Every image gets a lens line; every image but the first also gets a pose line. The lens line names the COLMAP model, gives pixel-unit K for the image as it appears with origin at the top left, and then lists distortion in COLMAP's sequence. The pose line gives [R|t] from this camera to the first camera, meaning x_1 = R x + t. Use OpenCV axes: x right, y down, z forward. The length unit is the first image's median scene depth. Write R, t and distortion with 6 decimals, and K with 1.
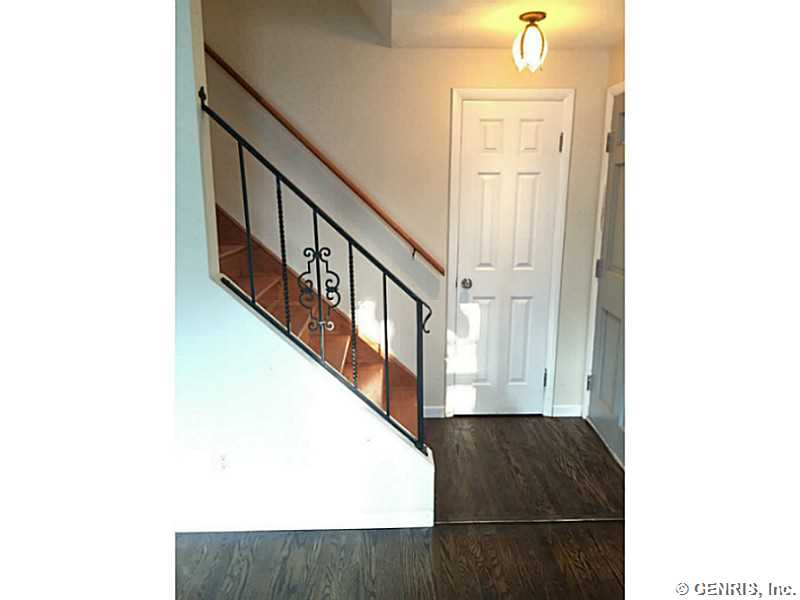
lens RADIAL K [[514.2, 0, 400.8], [0, 514.2, 297.6], [0, 0, 1]] dist [0.045845, 0.000006]
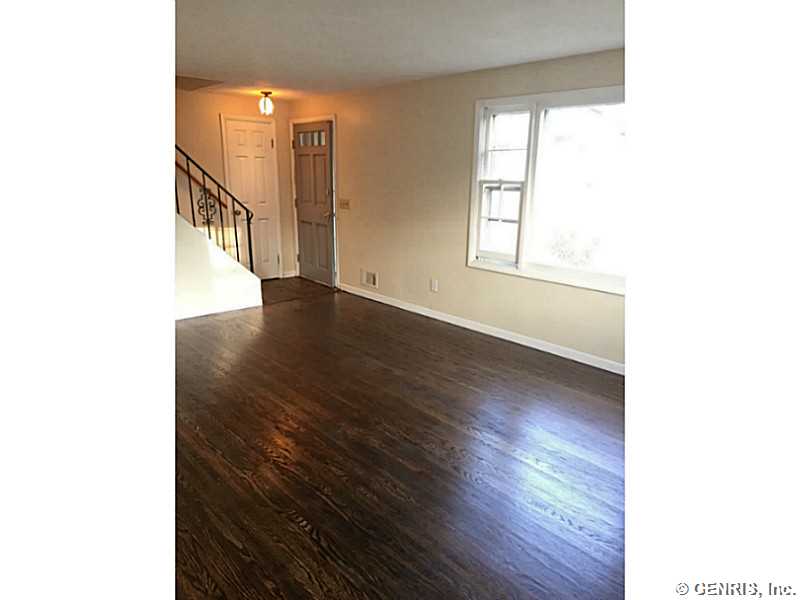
lens RADIAL K [[514.2, 0, 398.5], [0, 514.2, 300.6], [0, 0, 1]] dist [0.045845, 0.000006]
pose [[0.755914, -0.155242, 0.635998, -0.769011], [0.130693, 0.987707, 0.085757, 0.230344], [-0.641493, 0.018295, 0.766911, -0.976543]]
